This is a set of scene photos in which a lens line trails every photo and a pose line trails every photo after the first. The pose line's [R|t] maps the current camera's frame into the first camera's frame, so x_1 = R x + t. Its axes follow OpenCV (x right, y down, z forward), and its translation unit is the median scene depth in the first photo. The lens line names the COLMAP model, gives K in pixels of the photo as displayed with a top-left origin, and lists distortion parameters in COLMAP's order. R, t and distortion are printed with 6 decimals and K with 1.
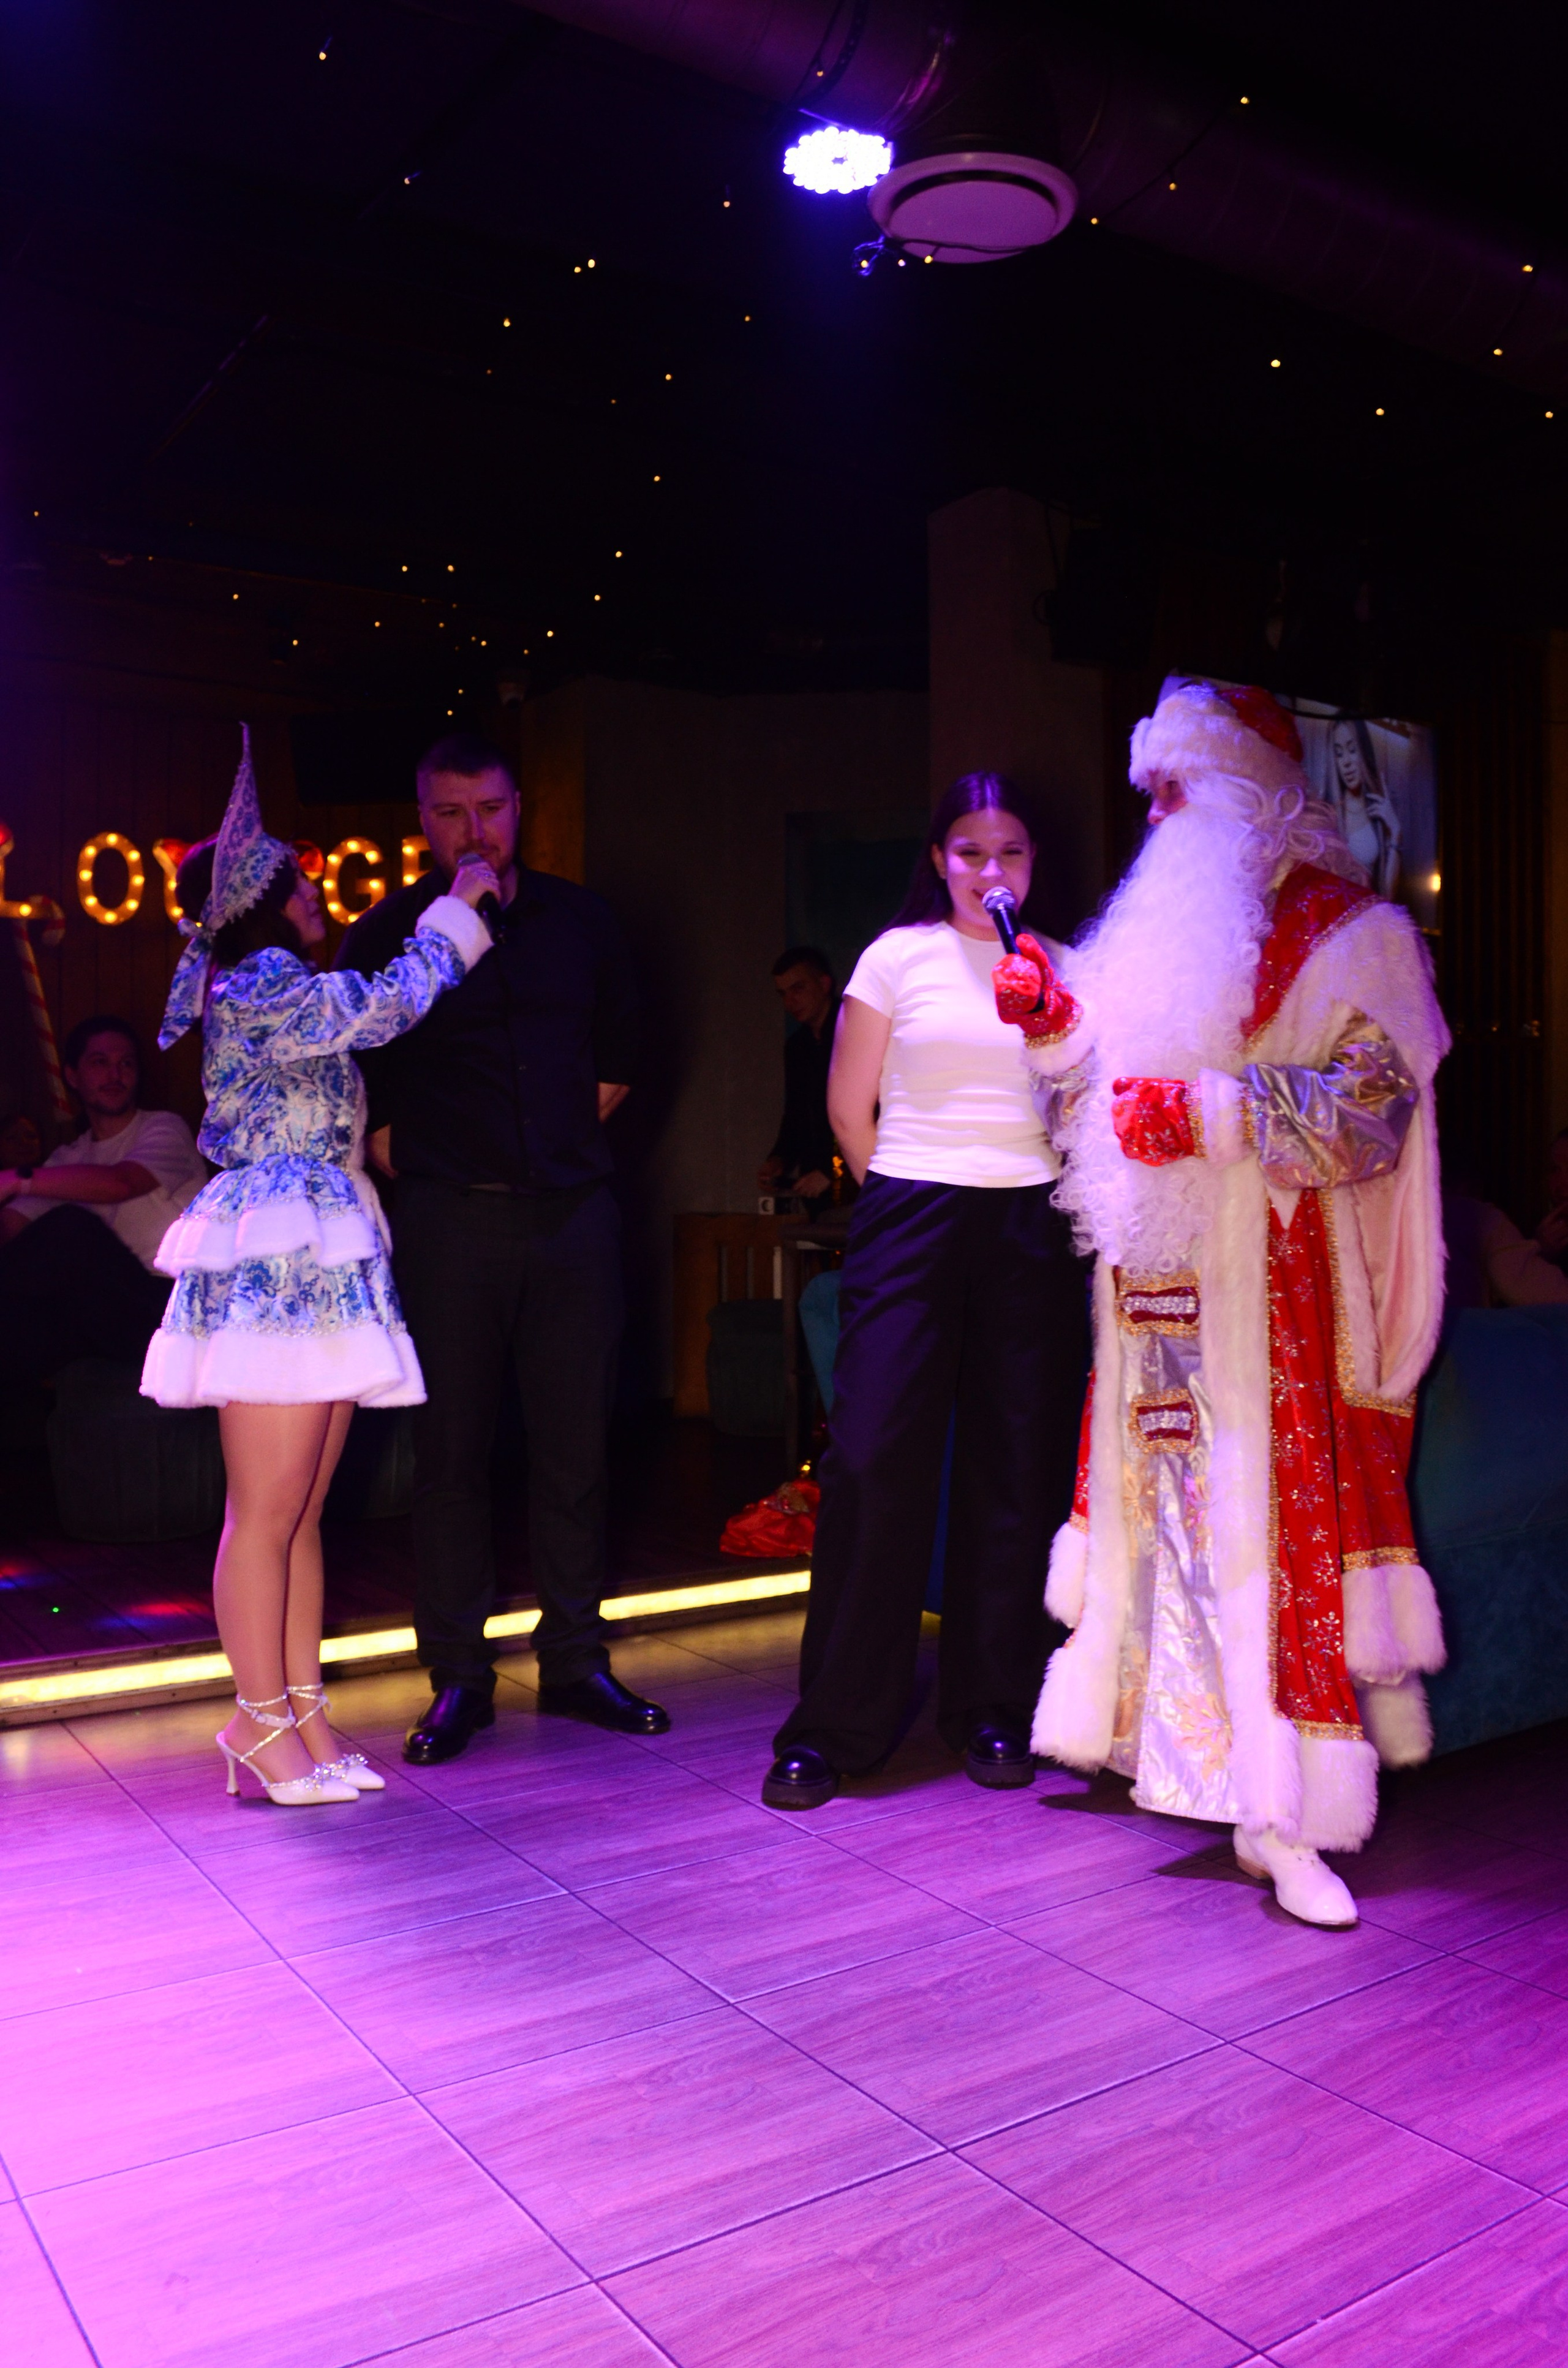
lens RADIAL K [[1852.6, 0, 784.0], [0, 1852.6, 1184.0], [0, 0, 1]] dist [-0.084728, -0.000793]
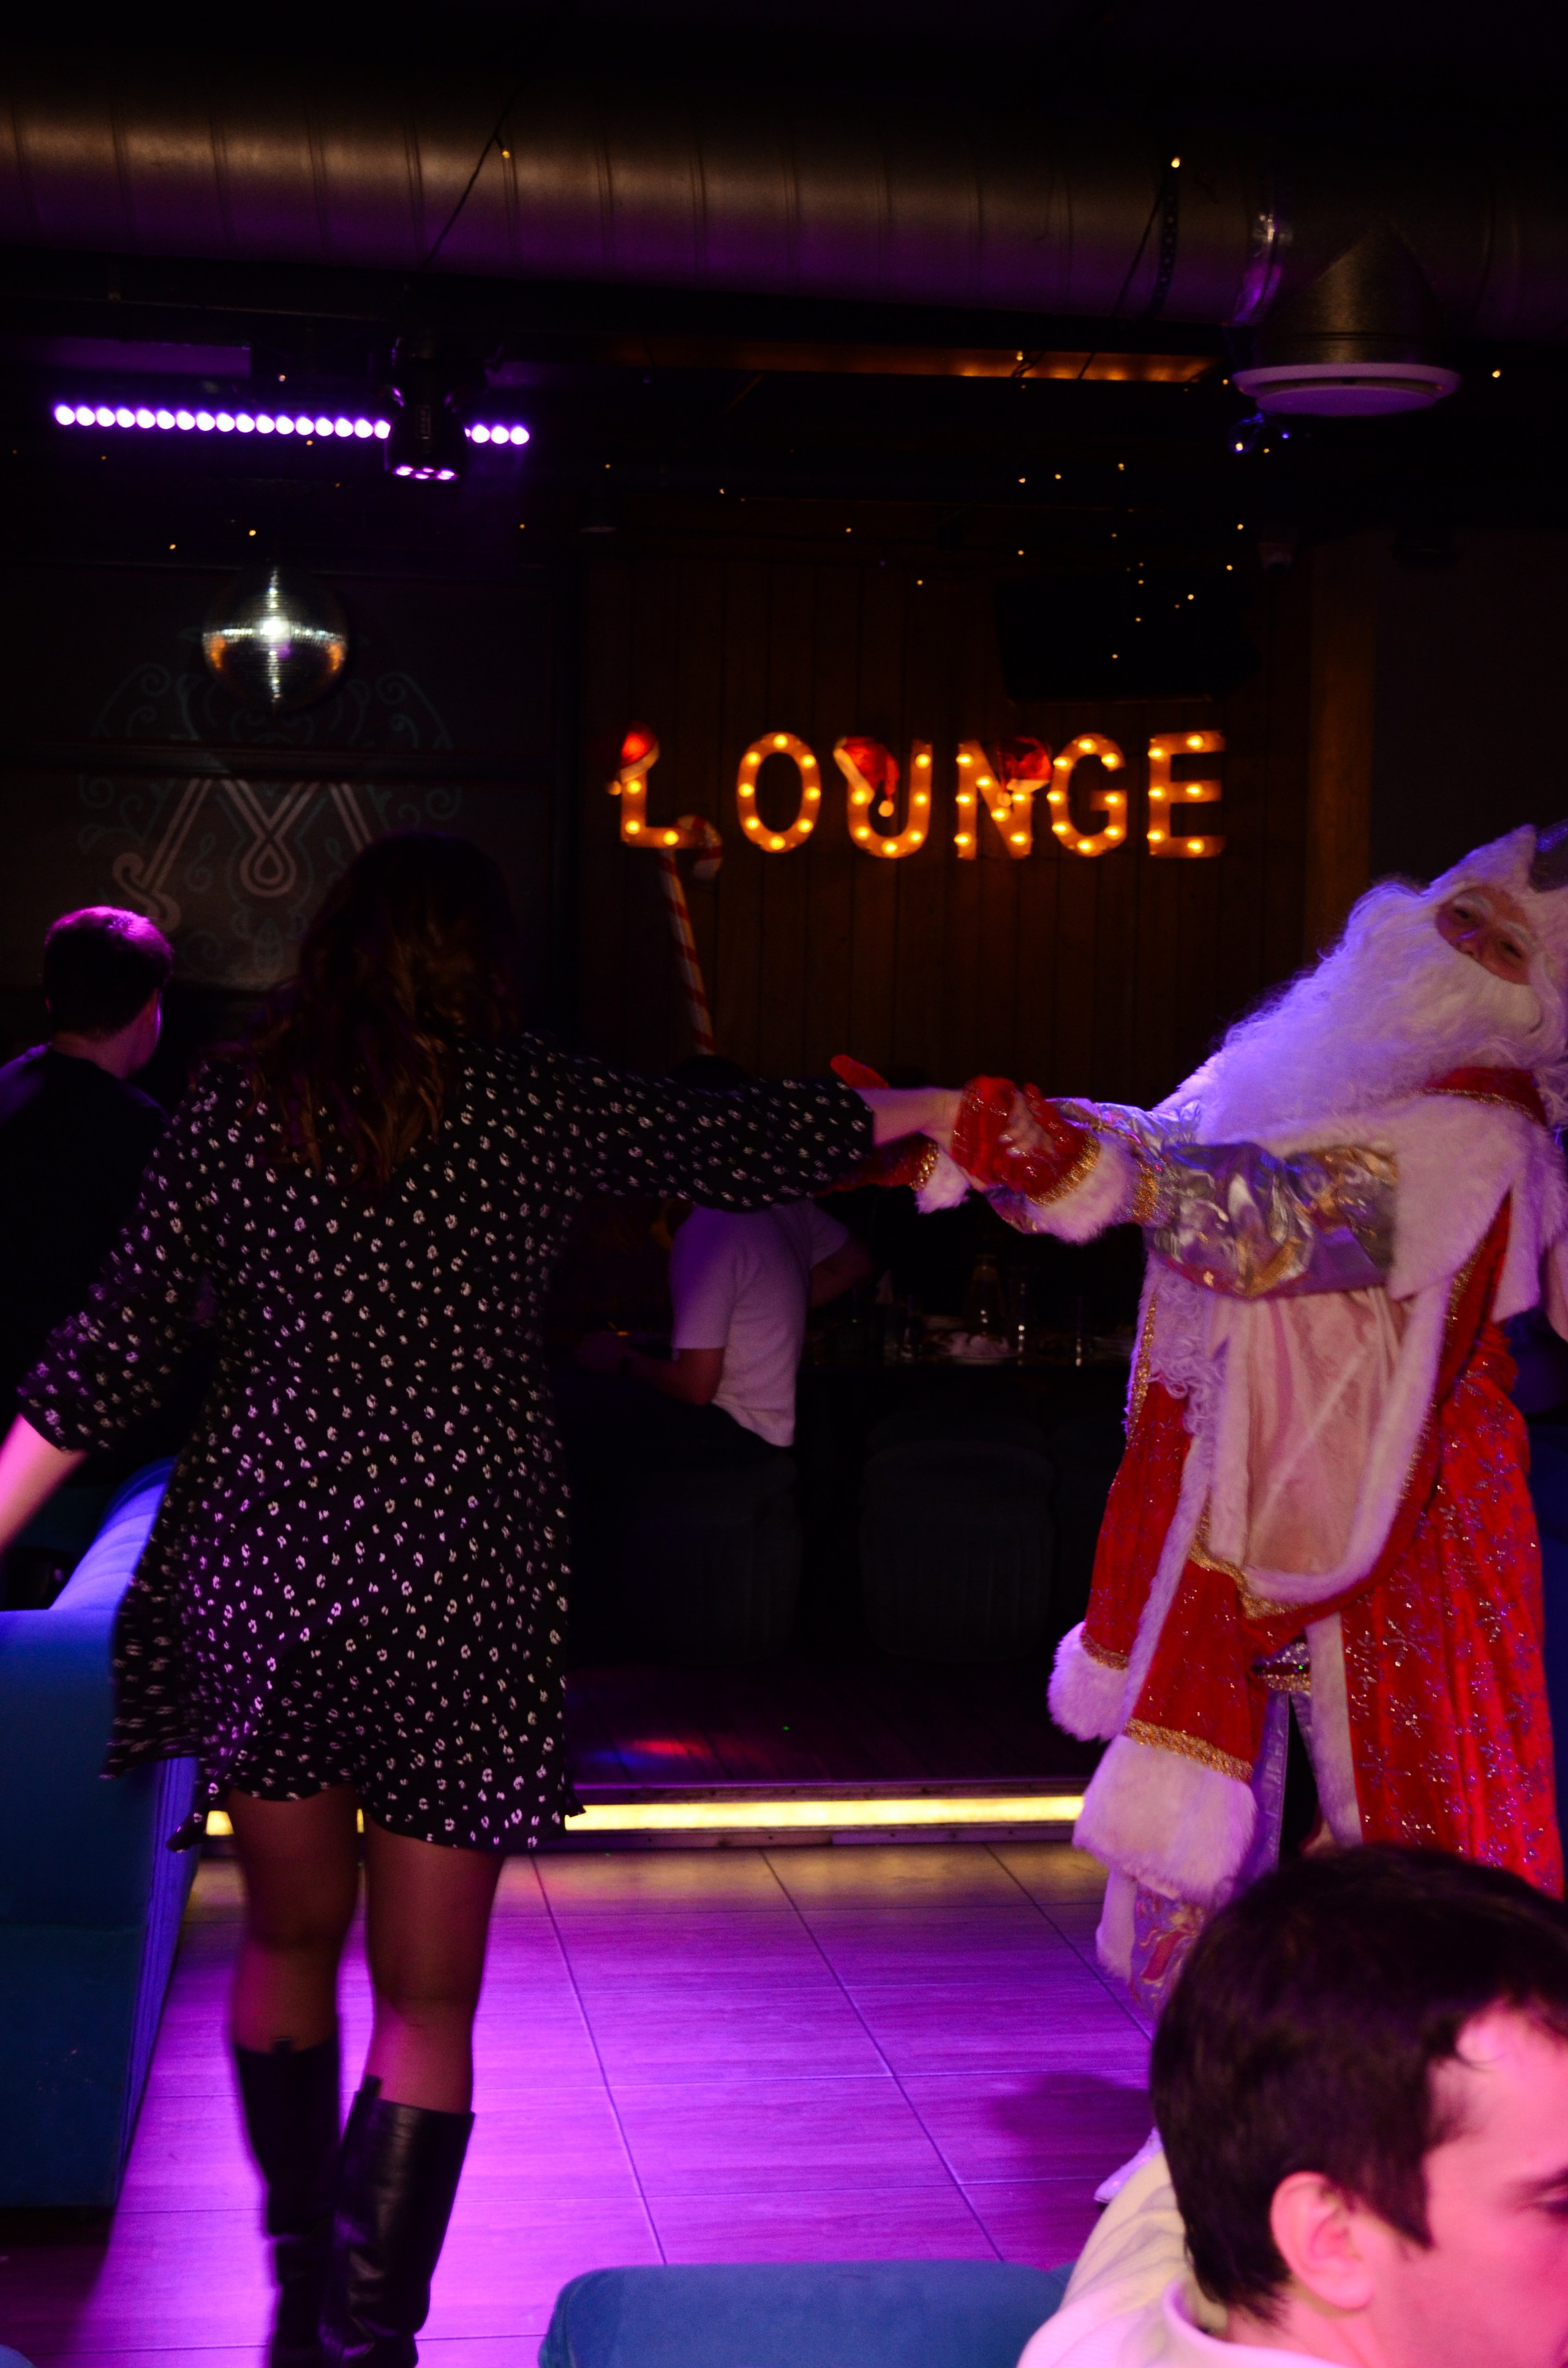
lens RADIAL K [[3278.1, 0, 786.7], [0, 3278.1, 1141.7], [0, 0, 1]] dist [-0.009534, 0.002542]
pose [[0.907883, 0.044176, -0.416890, 0.221871], [-0.028133, 0.998611, 0.044553, -0.083589], [0.418279, -0.028721, 0.907864, -0.262987]]
